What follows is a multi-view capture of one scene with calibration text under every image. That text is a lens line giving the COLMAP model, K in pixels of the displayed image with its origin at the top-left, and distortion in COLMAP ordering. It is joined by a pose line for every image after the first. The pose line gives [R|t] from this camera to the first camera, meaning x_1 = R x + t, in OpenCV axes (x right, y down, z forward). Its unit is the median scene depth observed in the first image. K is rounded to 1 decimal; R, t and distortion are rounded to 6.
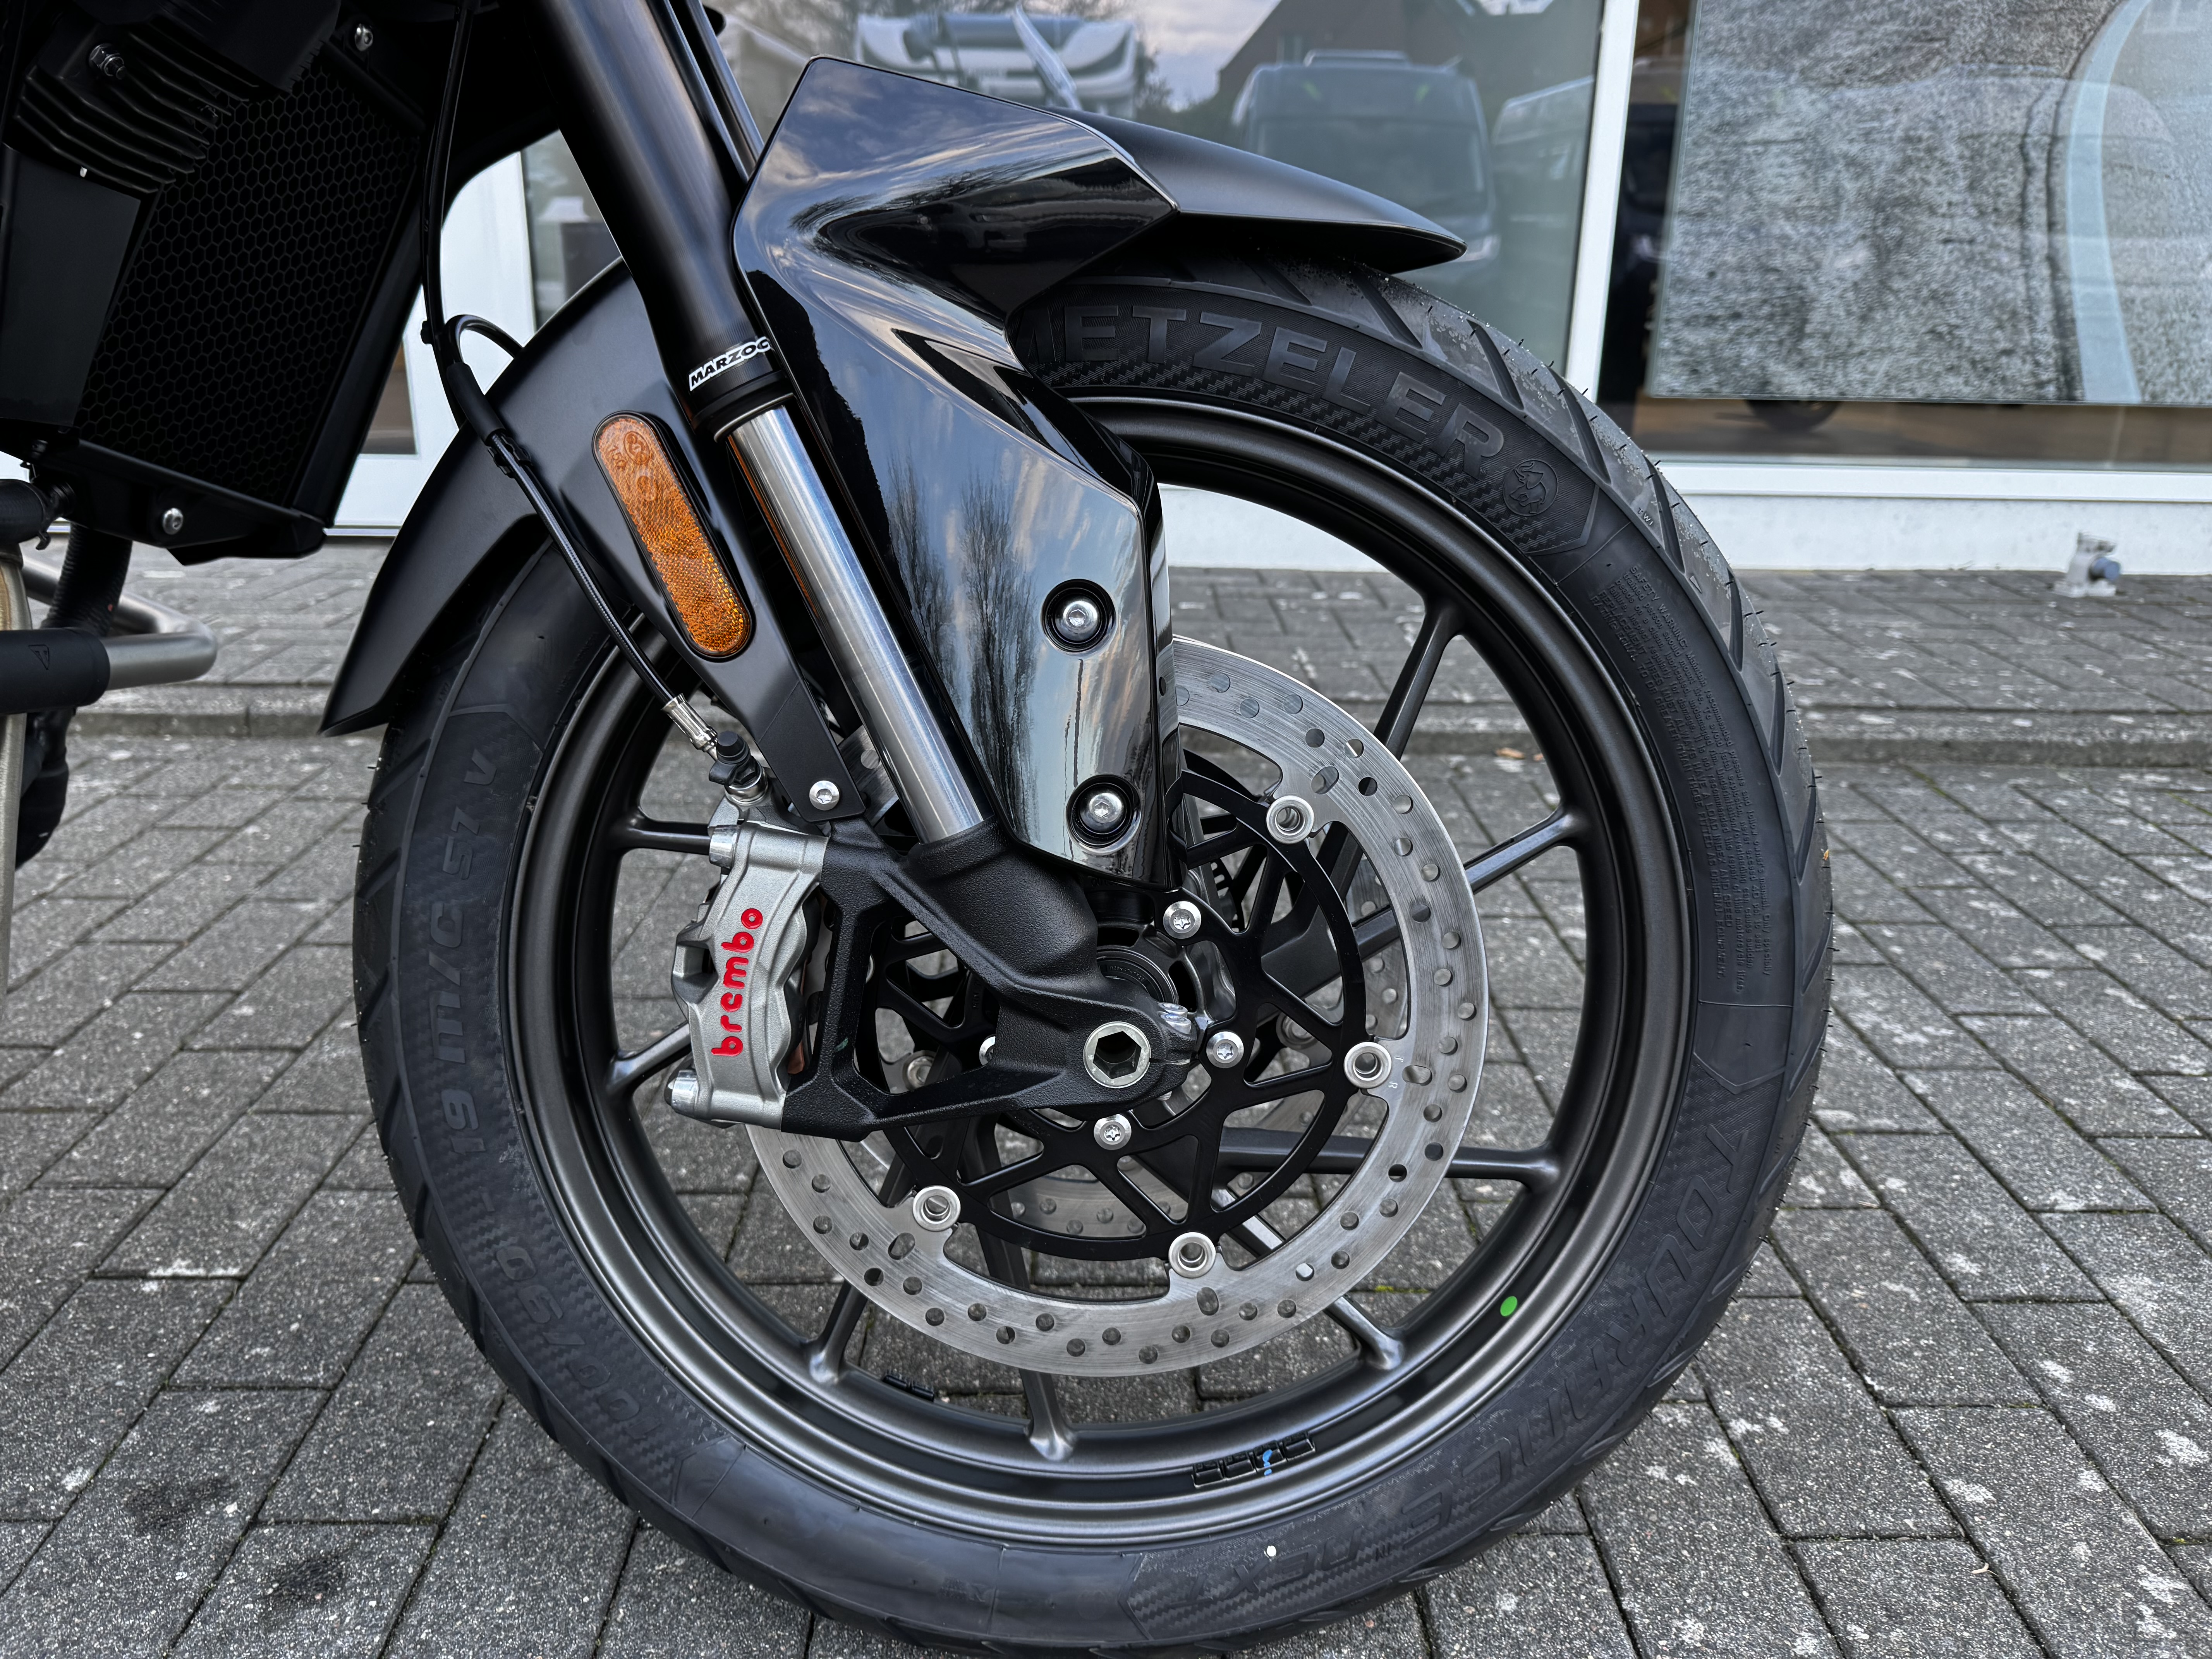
lens RADIAL K [[1577.2, 0, 1105.1], [0, 1577.2, 812.4], [0, 0, 1]] dist [-0.001230, -0.010596]
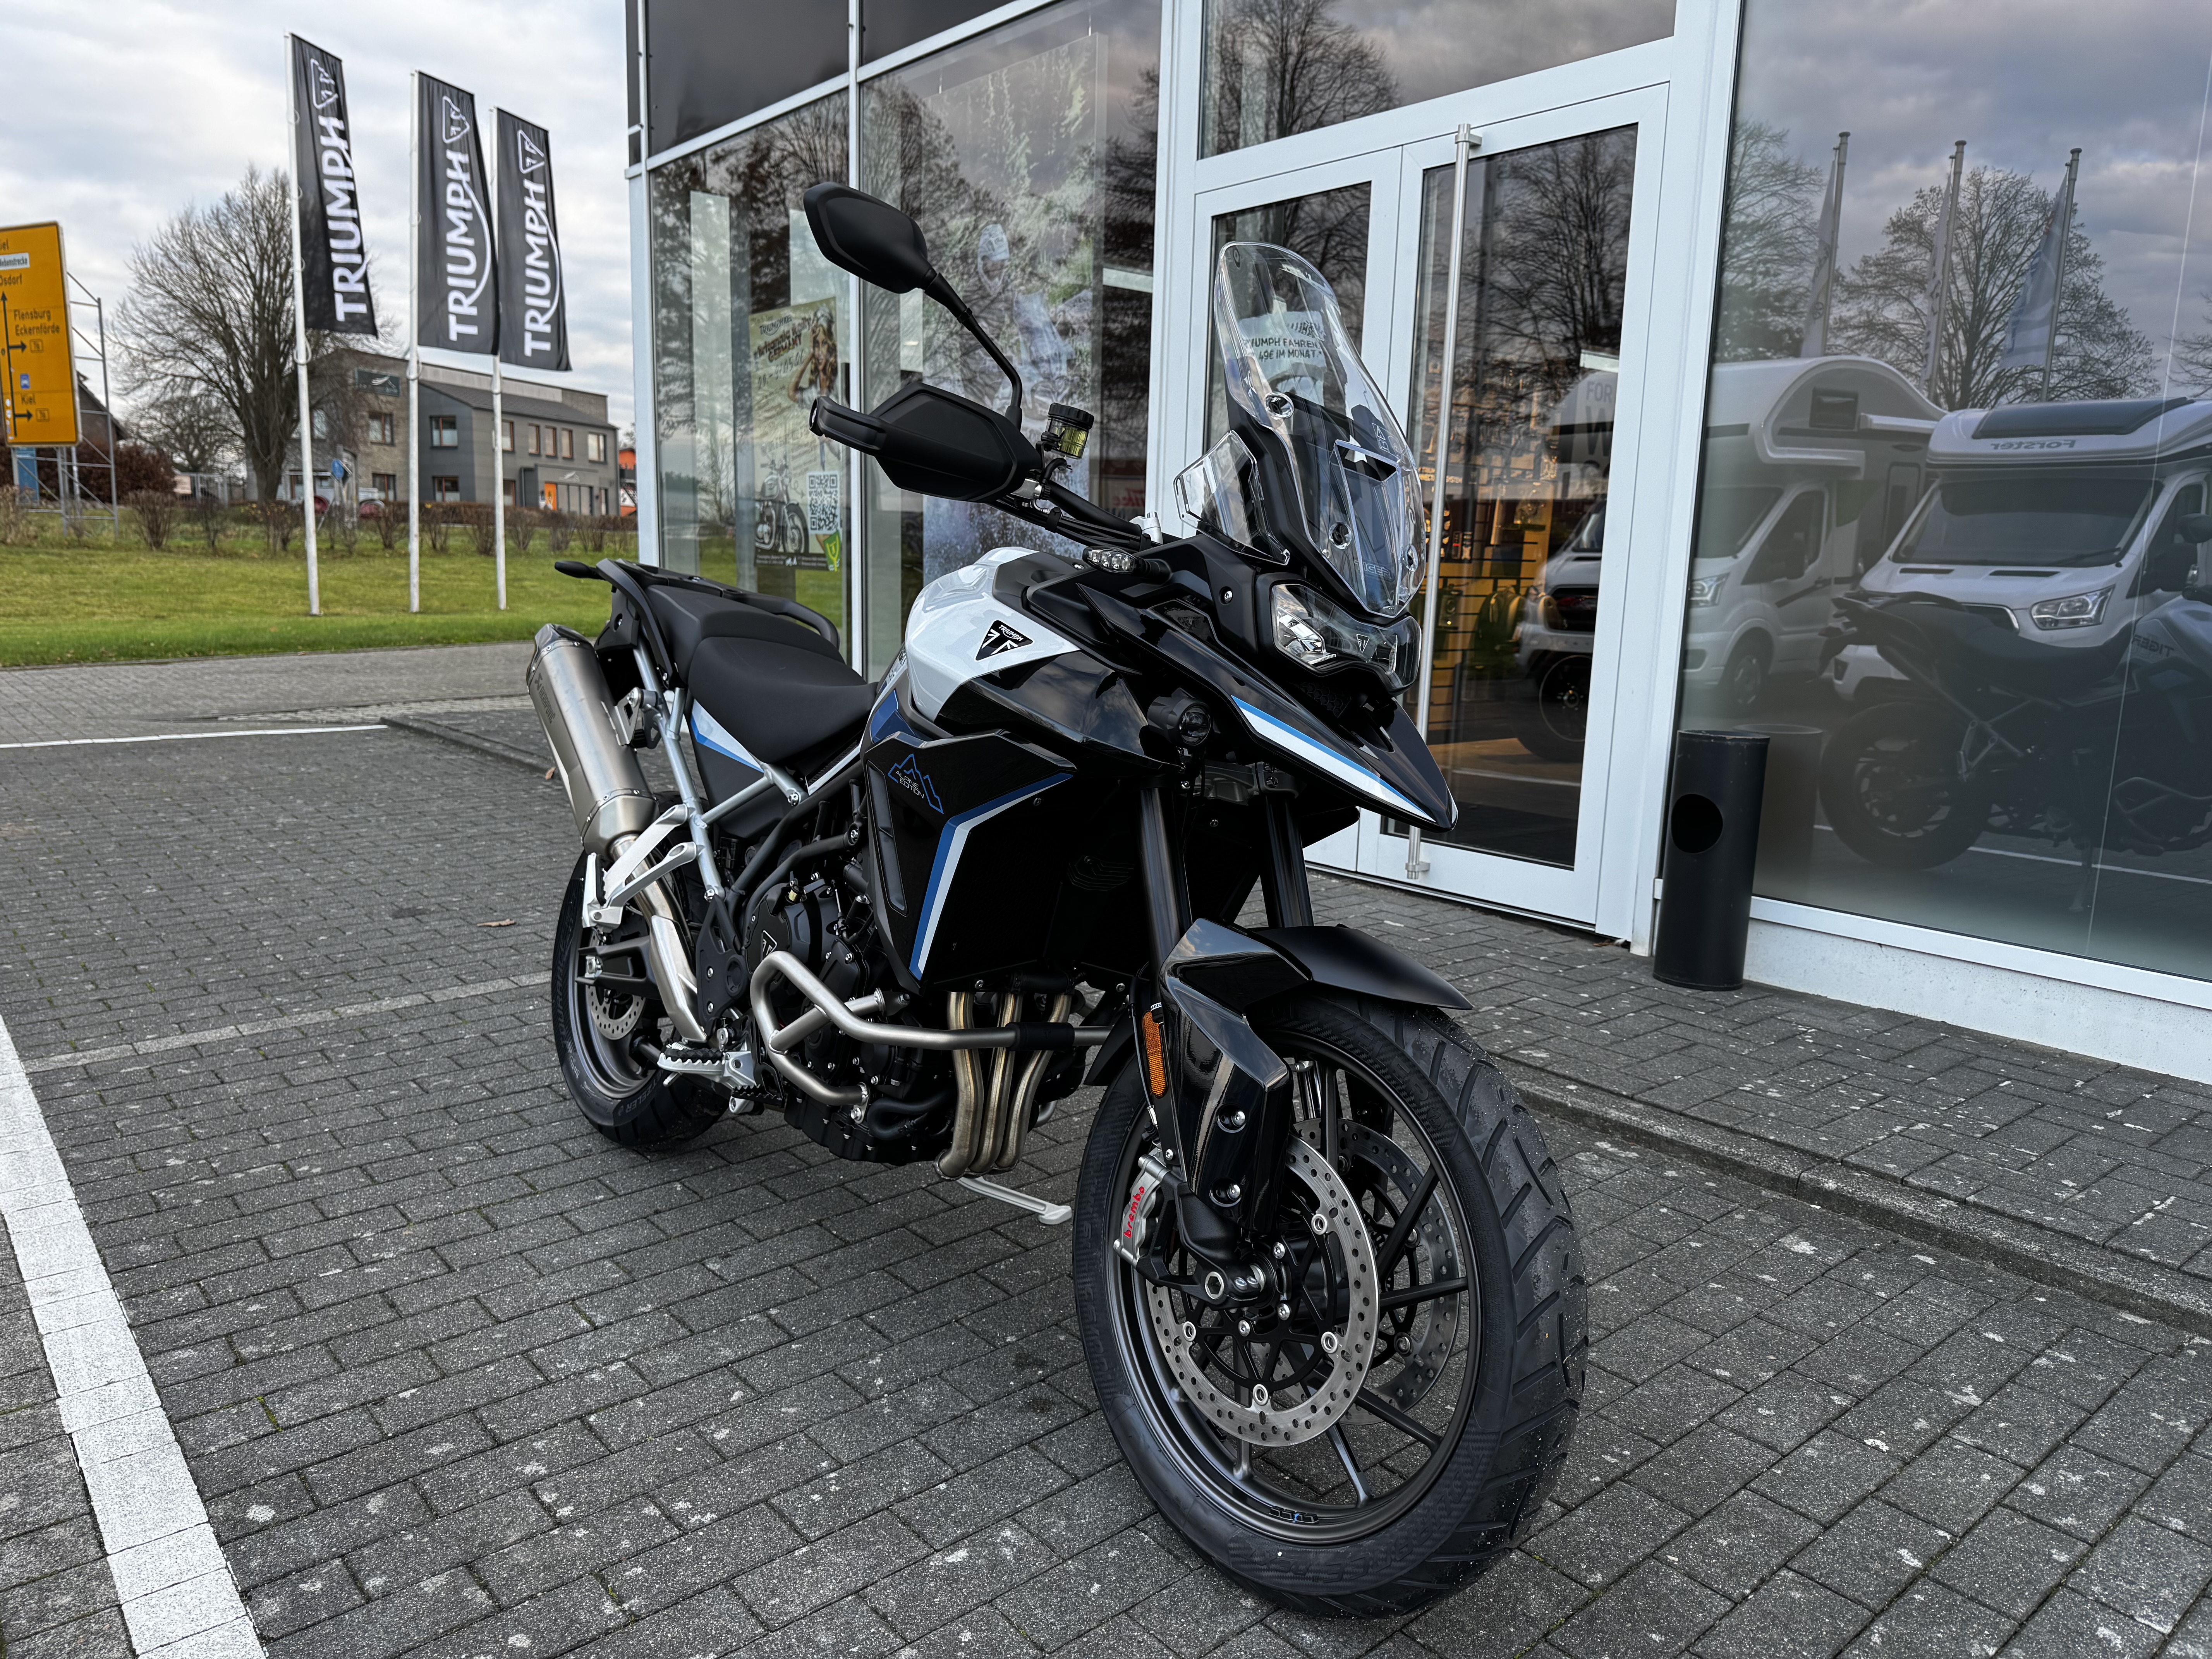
lens RADIAL K [[1539.1, 0, 1106.5], [0, 1539.1, 827.2], [0, 0, 1]] dist [0.067212, -0.092090]
pose [[0.630437, 0.131627, -0.764999, 0.802543], [-0.266600, 0.962286, -0.054134, -0.179894], [0.729022, 0.238077, 0.641753, -0.448033]]
